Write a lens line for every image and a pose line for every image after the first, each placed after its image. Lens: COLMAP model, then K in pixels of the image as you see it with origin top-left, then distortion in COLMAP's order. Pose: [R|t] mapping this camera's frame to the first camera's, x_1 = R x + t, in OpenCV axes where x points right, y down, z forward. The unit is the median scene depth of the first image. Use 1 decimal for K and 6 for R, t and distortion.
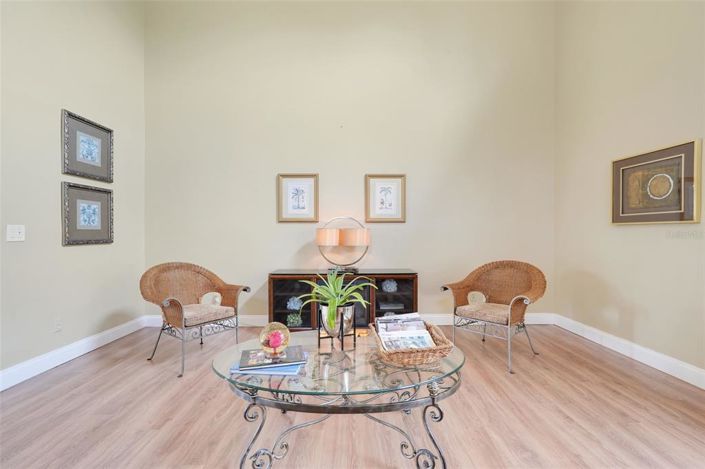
lens RADIAL K [[312.8, 0, 352.3], [0, 312.8, 235.3], [0, 0, 1]] dist [-0.003202, 0.001096]
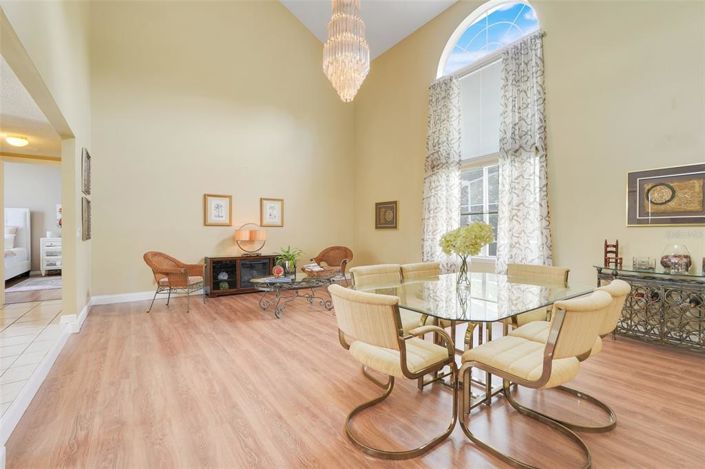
lens RADIAL K [[312.8, 0, 346.7], [0, 312.8, 234.9], [0, 0, 1]] dist [-0.003202, 0.001096]
pose [[0.829194, 0.001963, 0.558958, -0.539612], [0.003155, 0.999961, -0.008192, 0.019823], [-0.558953, 0.008556, 0.829155, -0.678338]]
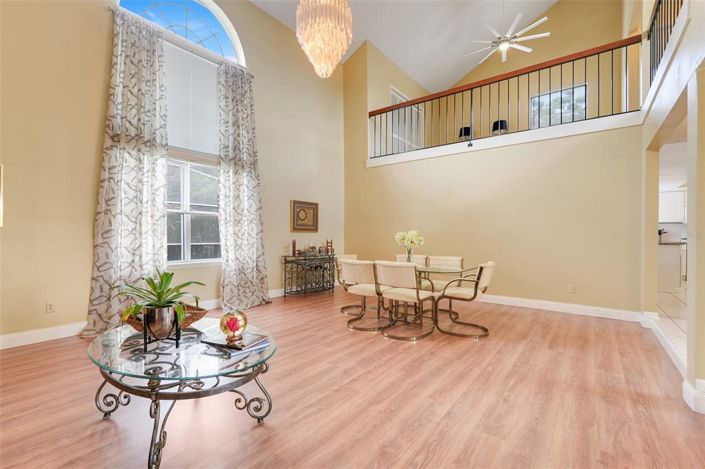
lens RADIAL K [[312.8, 0, 348.8], [0, 312.8, 236.4], [0, 0, 1]] dist [-0.003202, 0.001096]
pose [[-0.779339, -0.001070, 0.626601, -0.559104], [0.004227, 0.999967, 0.006964, -0.011269], [-0.626588, 0.008076, -0.779309, 1.879867]]
